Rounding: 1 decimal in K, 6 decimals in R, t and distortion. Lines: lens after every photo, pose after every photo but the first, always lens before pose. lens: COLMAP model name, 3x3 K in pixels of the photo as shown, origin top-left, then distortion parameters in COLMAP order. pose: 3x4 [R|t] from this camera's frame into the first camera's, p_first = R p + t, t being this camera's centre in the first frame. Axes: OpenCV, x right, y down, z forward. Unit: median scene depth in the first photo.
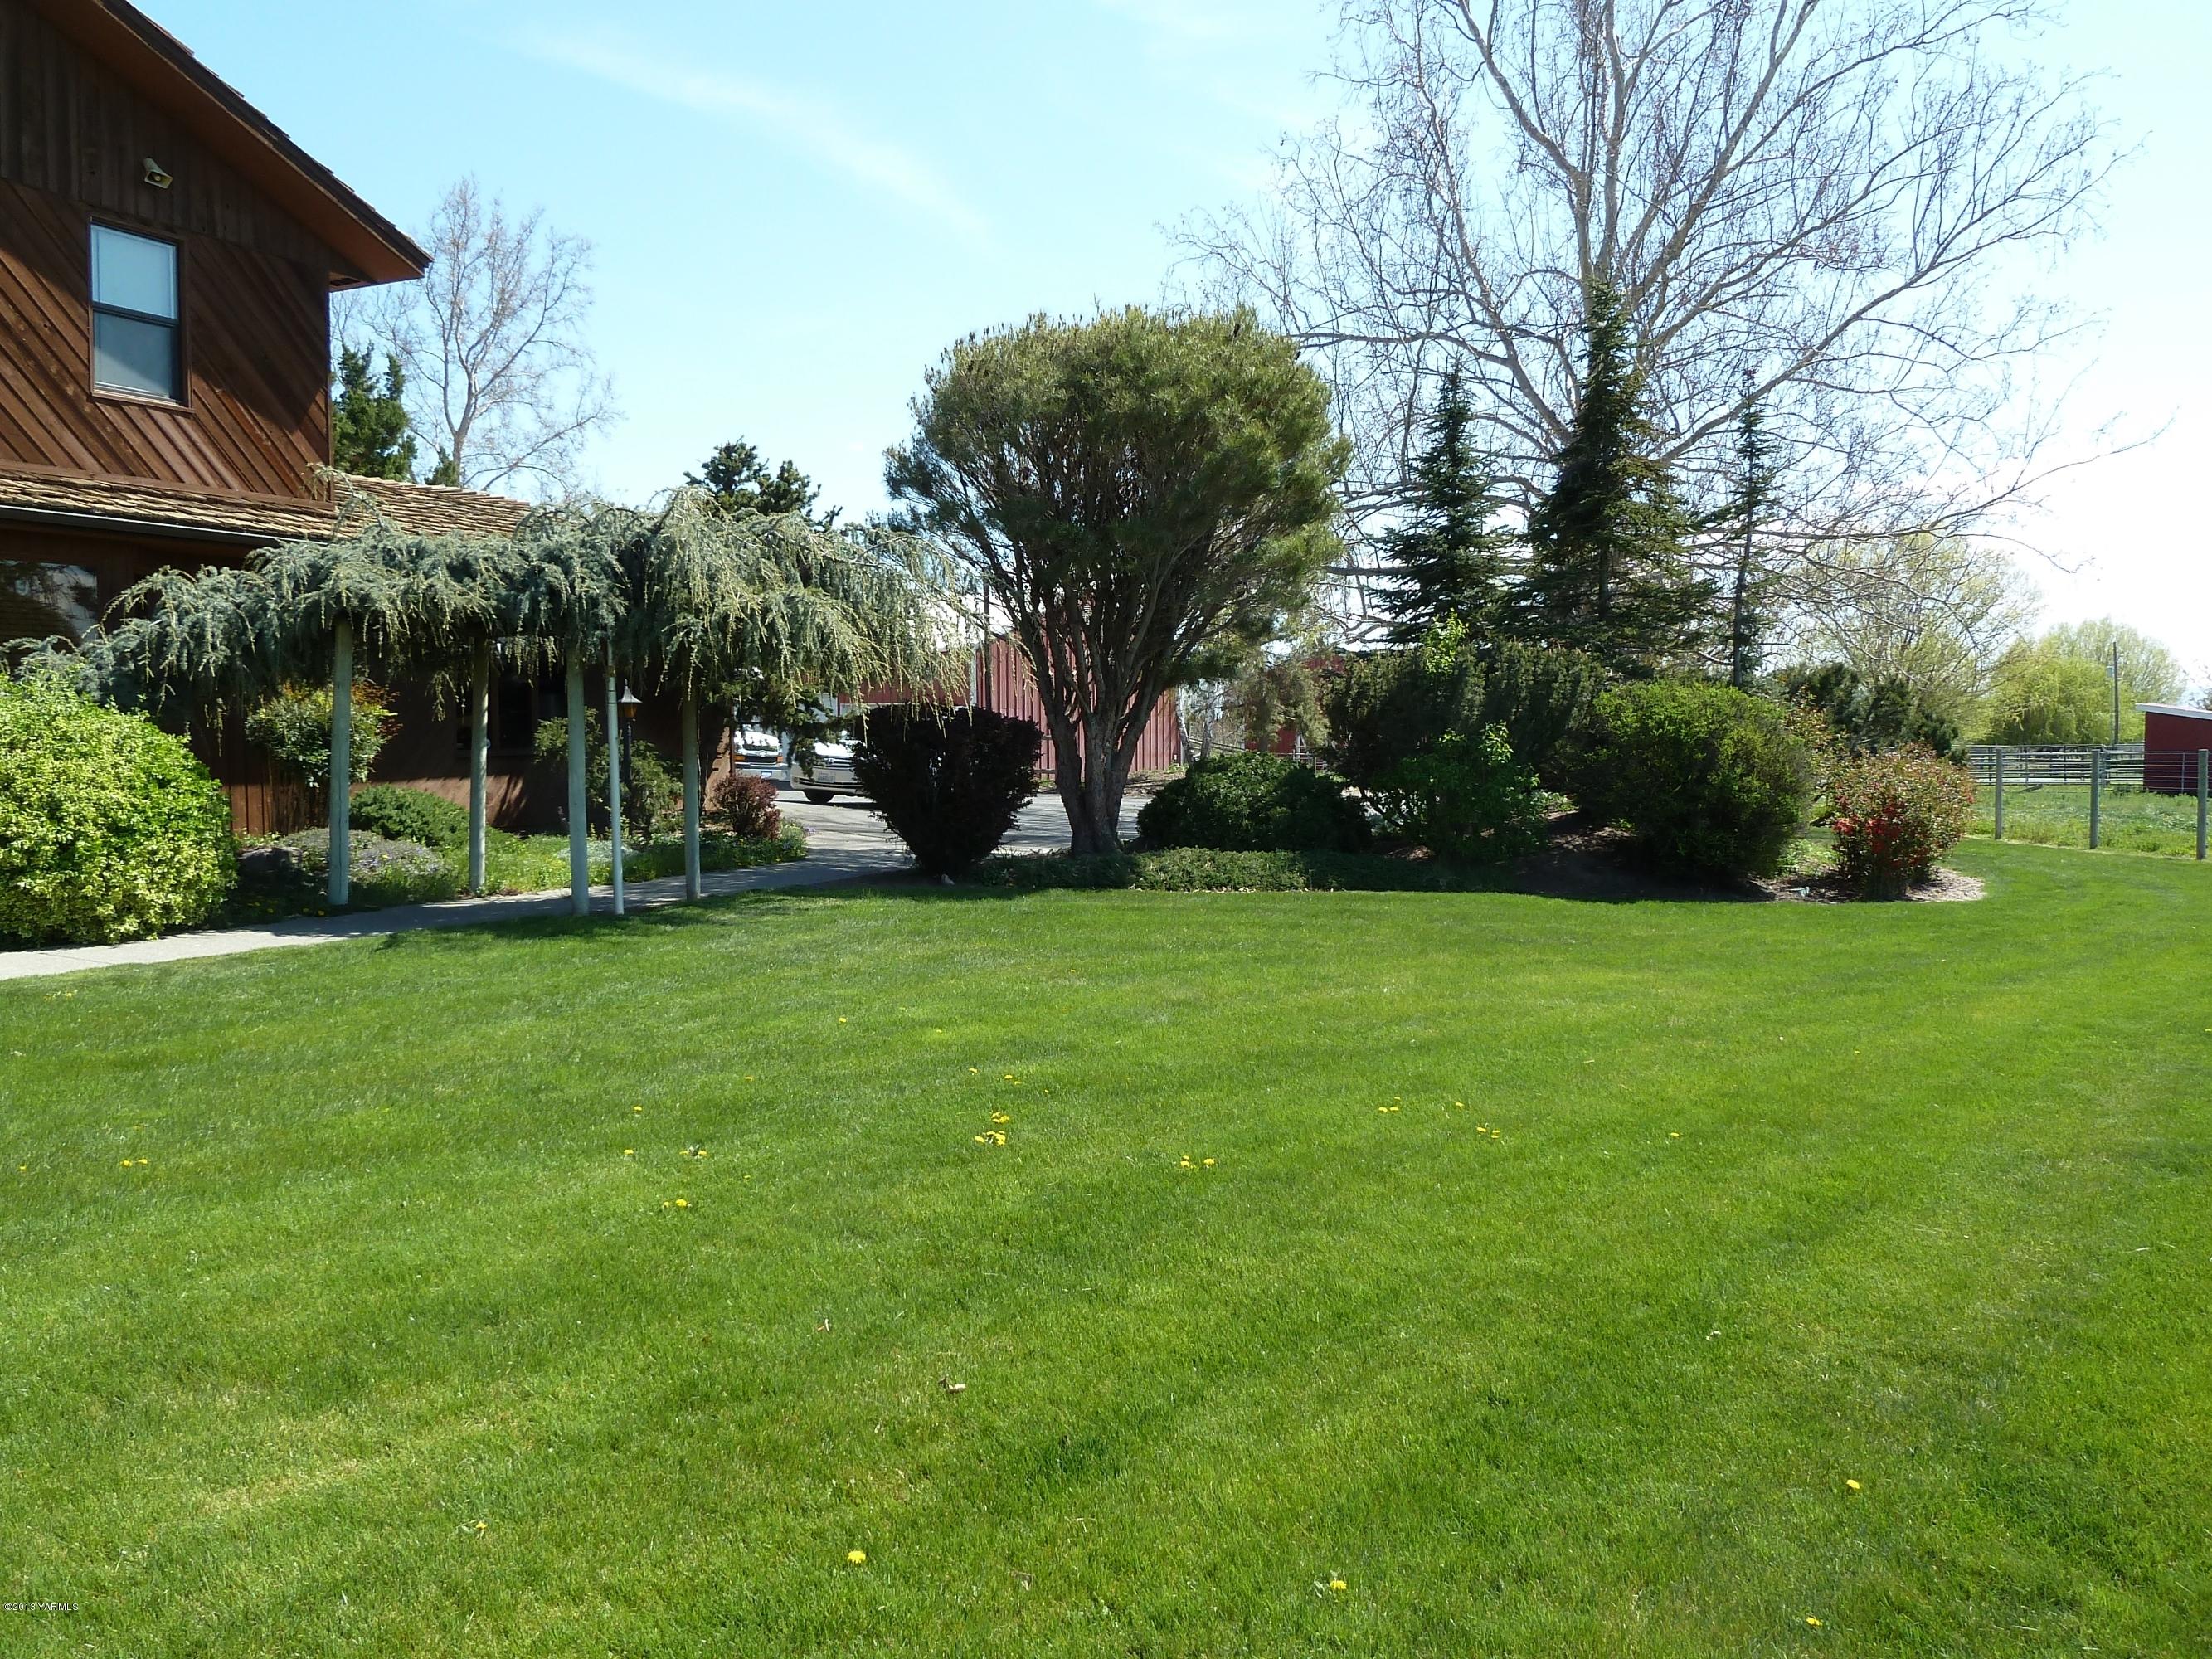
lens RADIAL K [[1643.8, 0, 1119.1], [0, 1643.8, 816.6], [0, 0, 1]] dist [-0.038641, -0.001478]
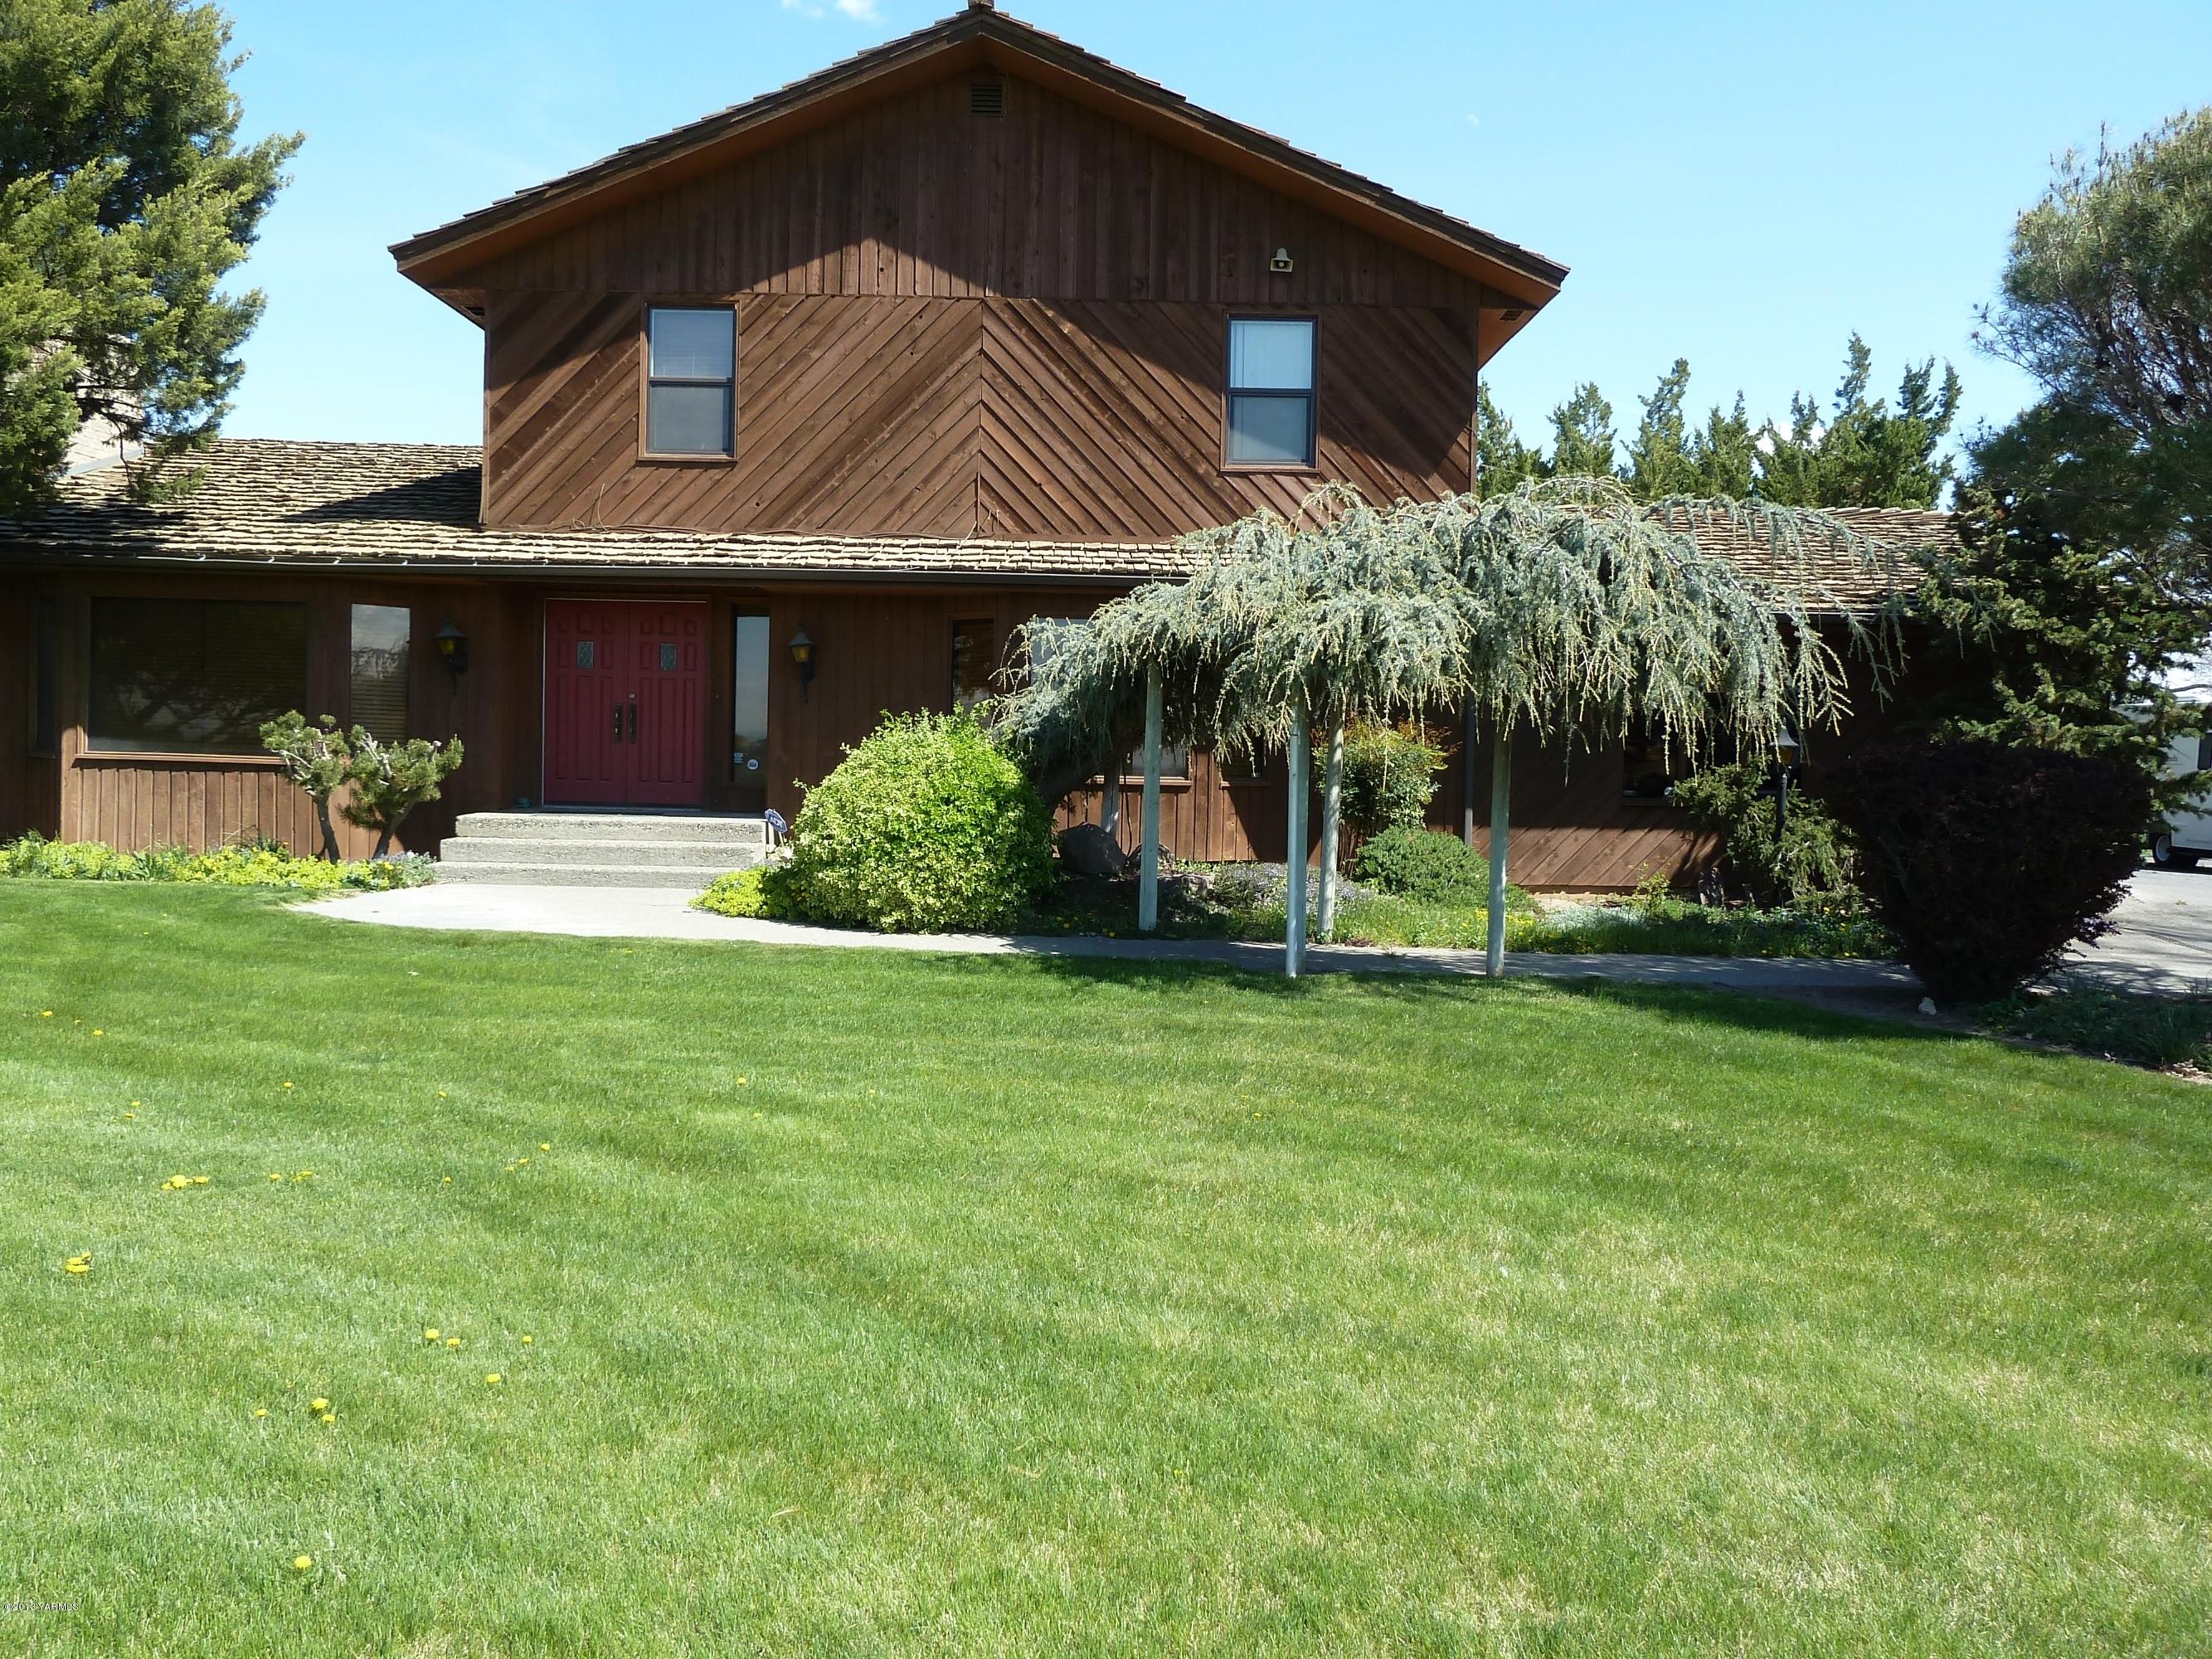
lens RADIAL K [[1650.2, 0, 1110.6], [0, 1650.2, 819.1], [0, 0, 1]] dist [-0.042455, 0.022299]
pose [[0.413935, 0.040006, -0.909427, 0.455859], [-0.074073, 0.997201, 0.010152, -0.024630], [0.907288, 0.063161, 0.415740, 0.525548]]
